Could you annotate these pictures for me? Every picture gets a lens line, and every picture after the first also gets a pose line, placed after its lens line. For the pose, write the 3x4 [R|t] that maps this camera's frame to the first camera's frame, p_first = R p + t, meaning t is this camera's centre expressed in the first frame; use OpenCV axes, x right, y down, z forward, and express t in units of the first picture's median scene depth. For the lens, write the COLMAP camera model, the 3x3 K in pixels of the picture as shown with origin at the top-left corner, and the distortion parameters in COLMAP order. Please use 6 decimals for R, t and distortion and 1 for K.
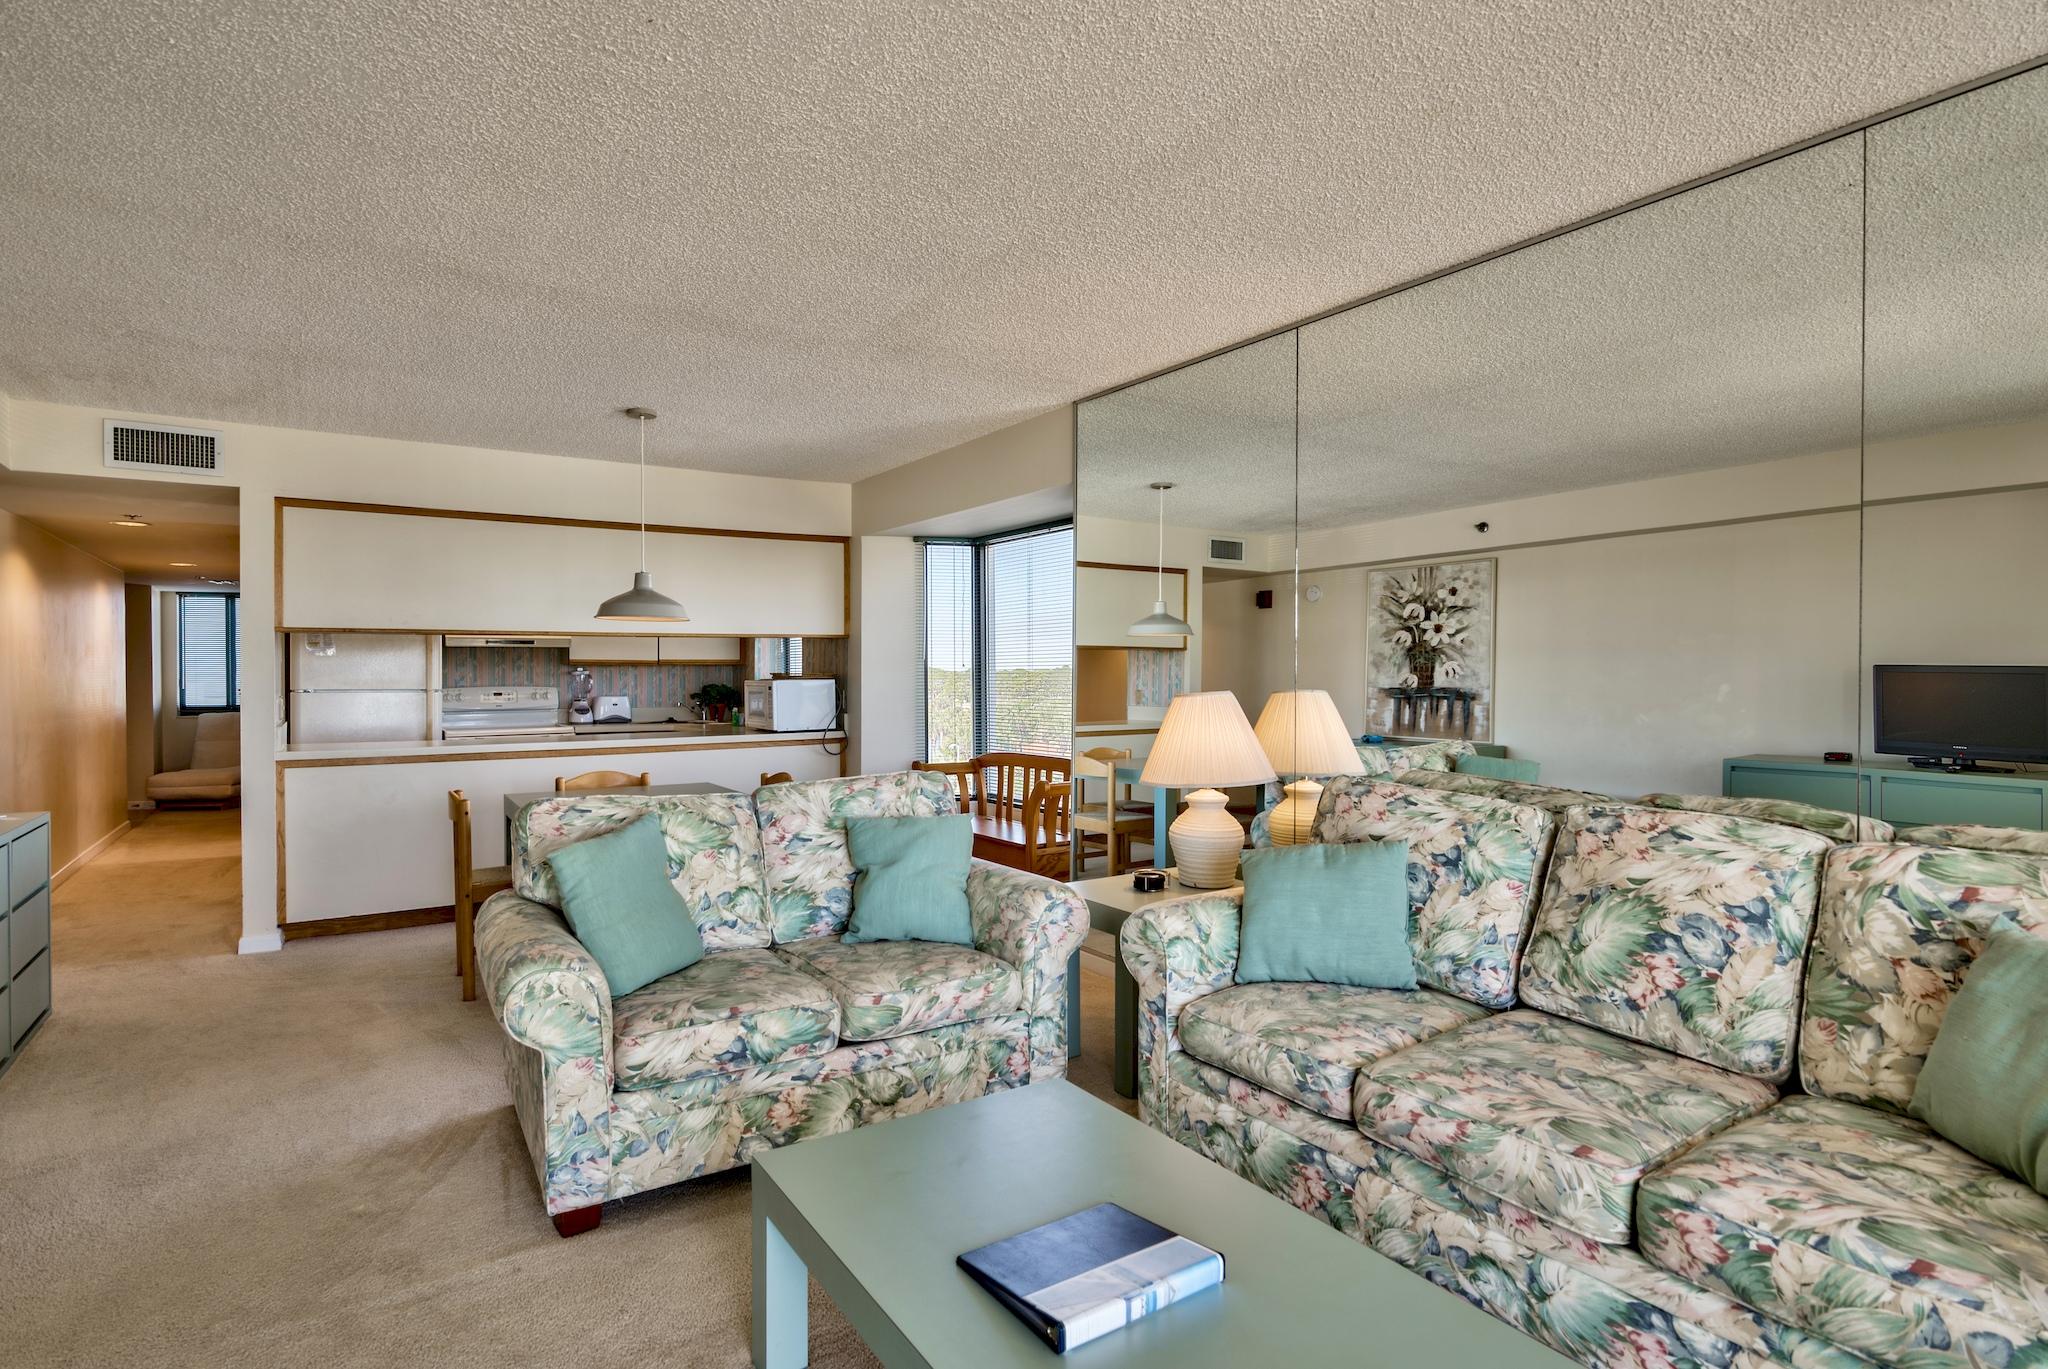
lens RADIAL K [[1039.8, 0, 1033.0], [0, 1039.8, 682.7], [0, 0, 1]] dist [-0.004382, 0.000480]
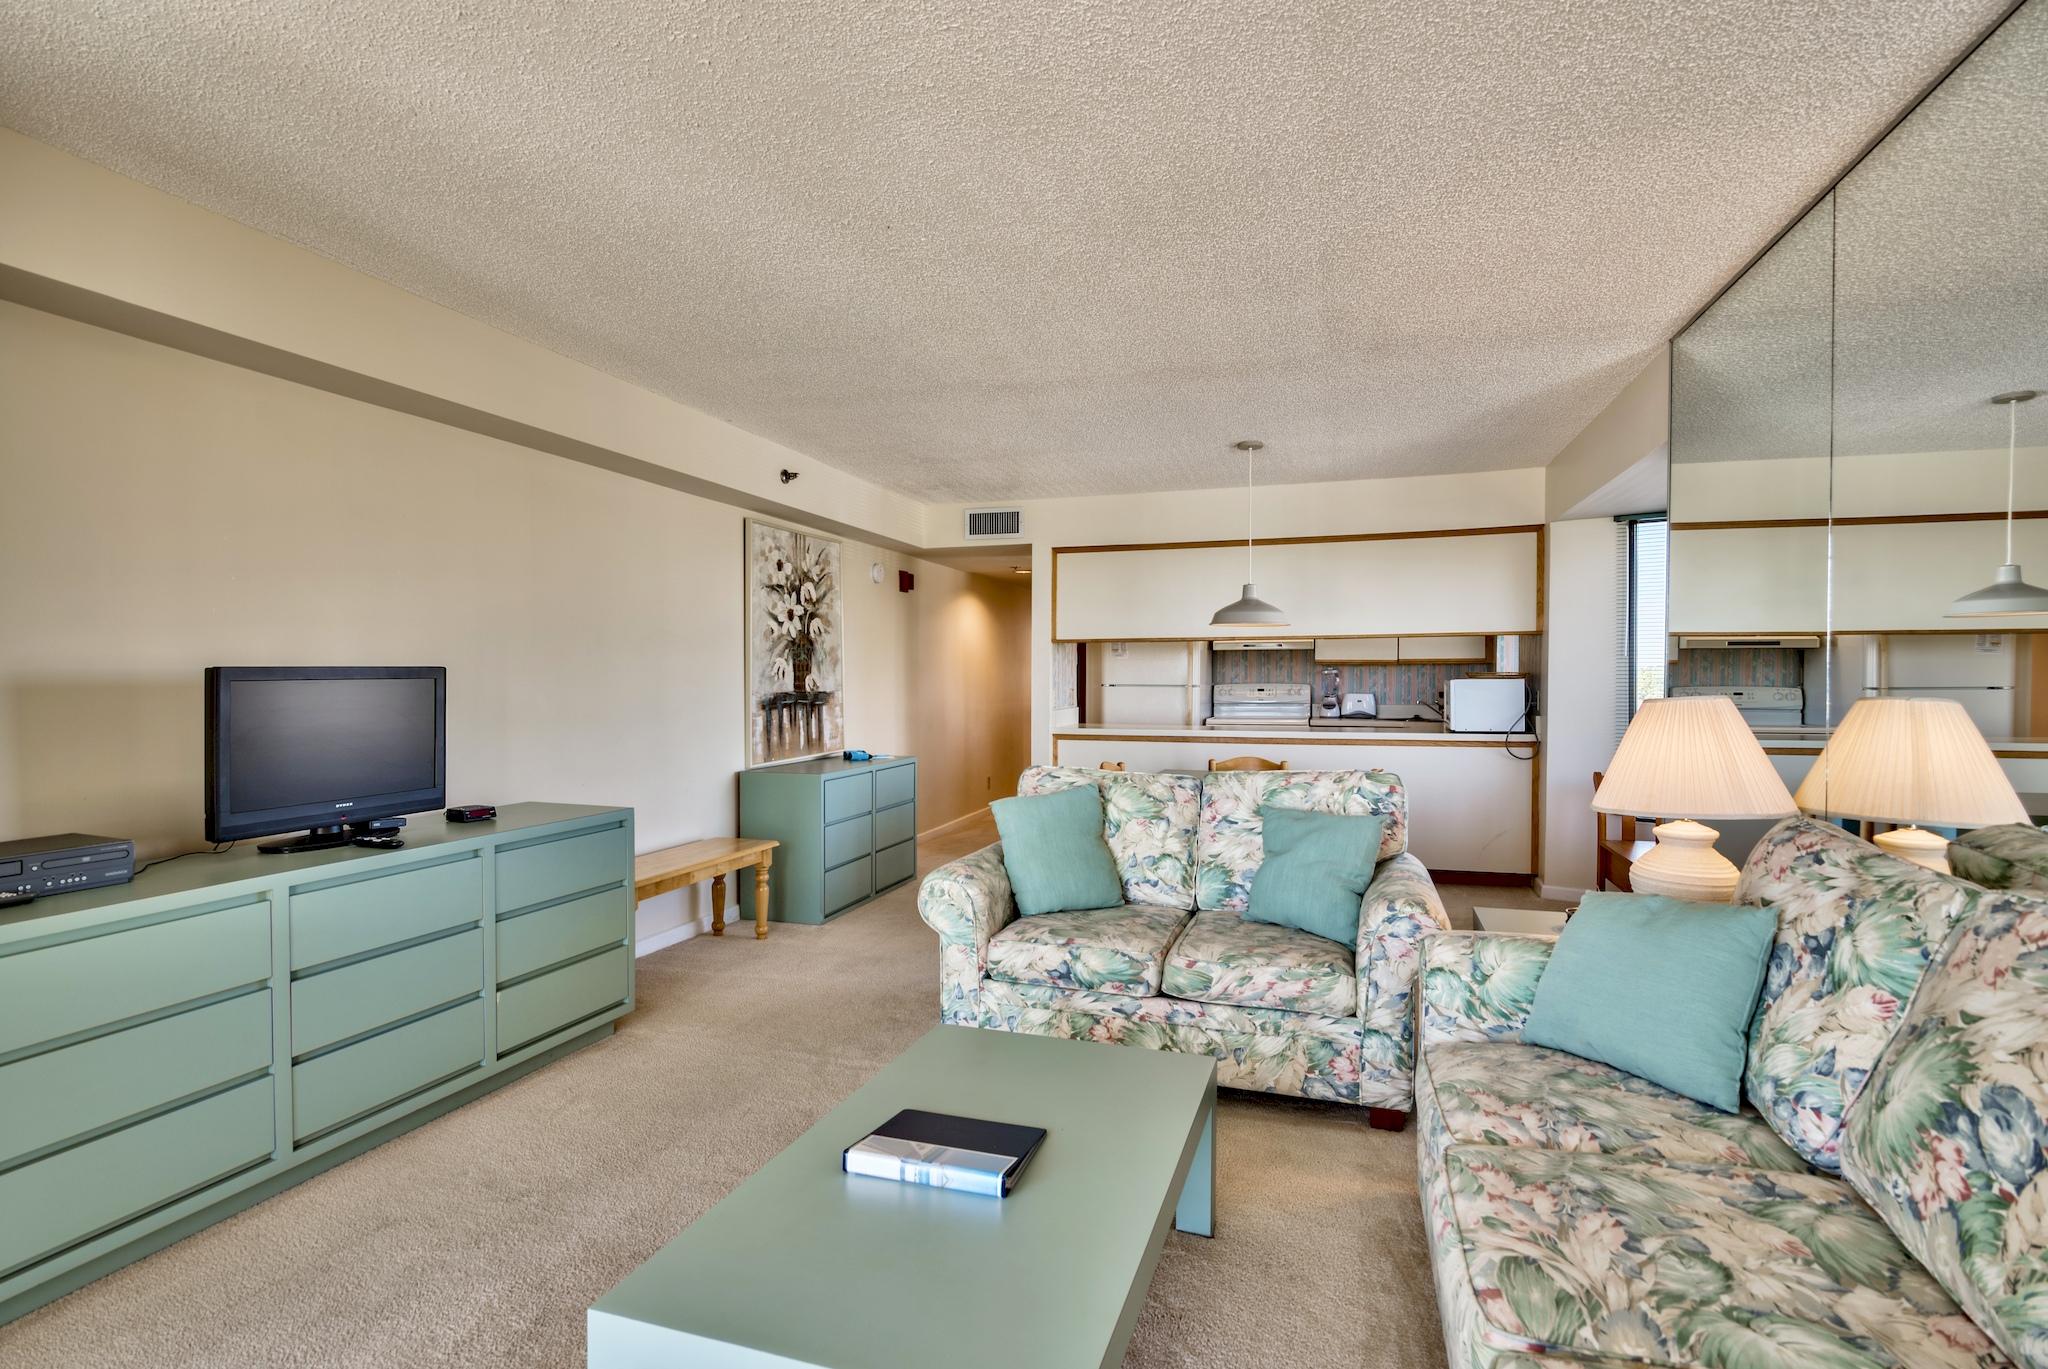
lens RADIAL K [[1039.8, 0, 1031.3], [0, 1039.8, 681.3], [0, 0, 1]] dist [-0.004382, 0.000480]
pose [[0.617691, 0.007083, -0.786389, 0.608845], [-0.006868, 0.999970, 0.003612, -0.002530], [0.786391, 0.003170, 0.617721, 0.168084]]
